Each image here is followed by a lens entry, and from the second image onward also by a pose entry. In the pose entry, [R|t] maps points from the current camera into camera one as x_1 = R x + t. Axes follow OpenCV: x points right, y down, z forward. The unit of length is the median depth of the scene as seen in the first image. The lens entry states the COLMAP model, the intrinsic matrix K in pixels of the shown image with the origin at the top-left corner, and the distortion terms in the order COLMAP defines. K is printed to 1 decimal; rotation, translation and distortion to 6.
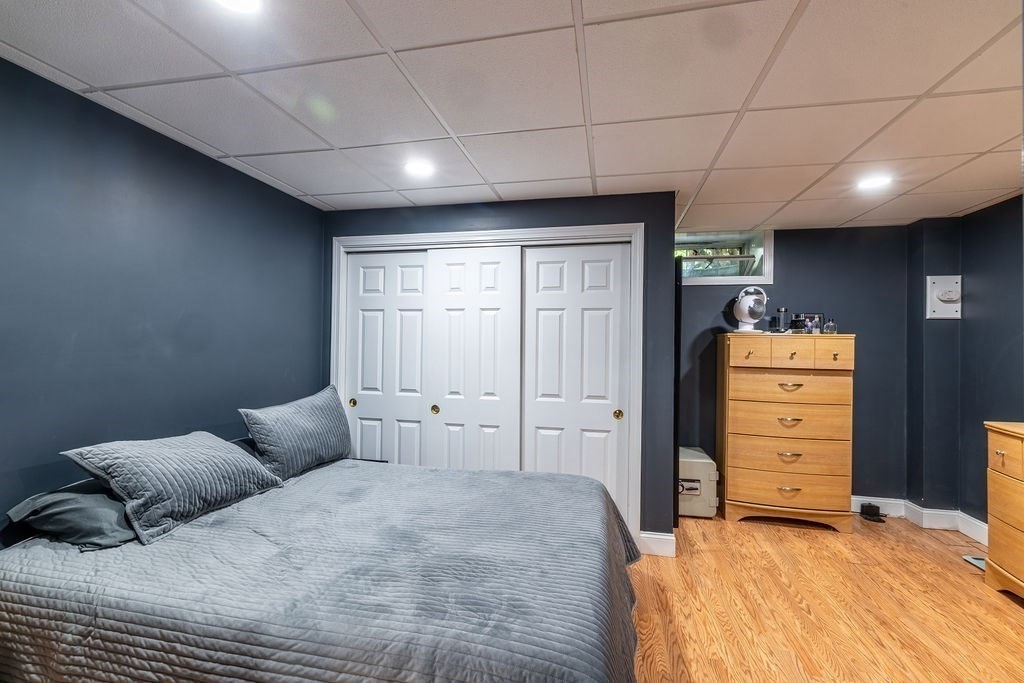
lens RADIAL K [[447.6, 0, 526.7], [0, 447.6, 343.4], [0, 0, 1]] dist [0.001740, 0.000670]
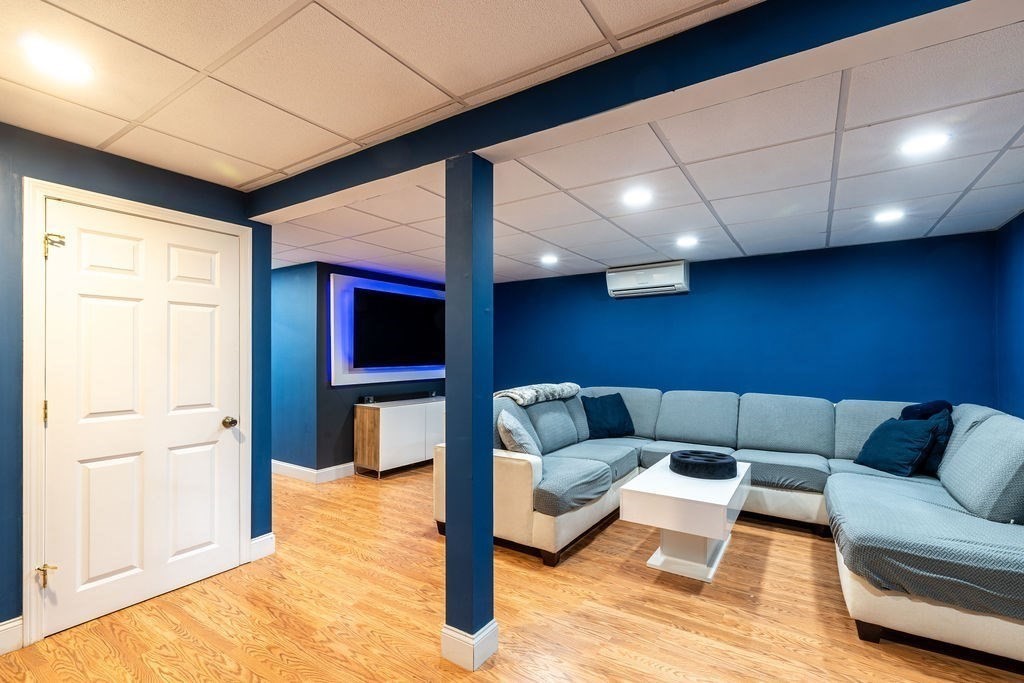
lens RADIAL K [[447.6, 0, 526.7], [0, 447.6, 343.4], [0, 0, 1]] dist [0.001740, 0.000670]
pose [[0.375317, 0.001283, 0.926896, -0.419436], [-0.005883, 0.999982, 0.000998, -0.006190], [-0.926878, -0.005827, 0.375318, 0.083556]]
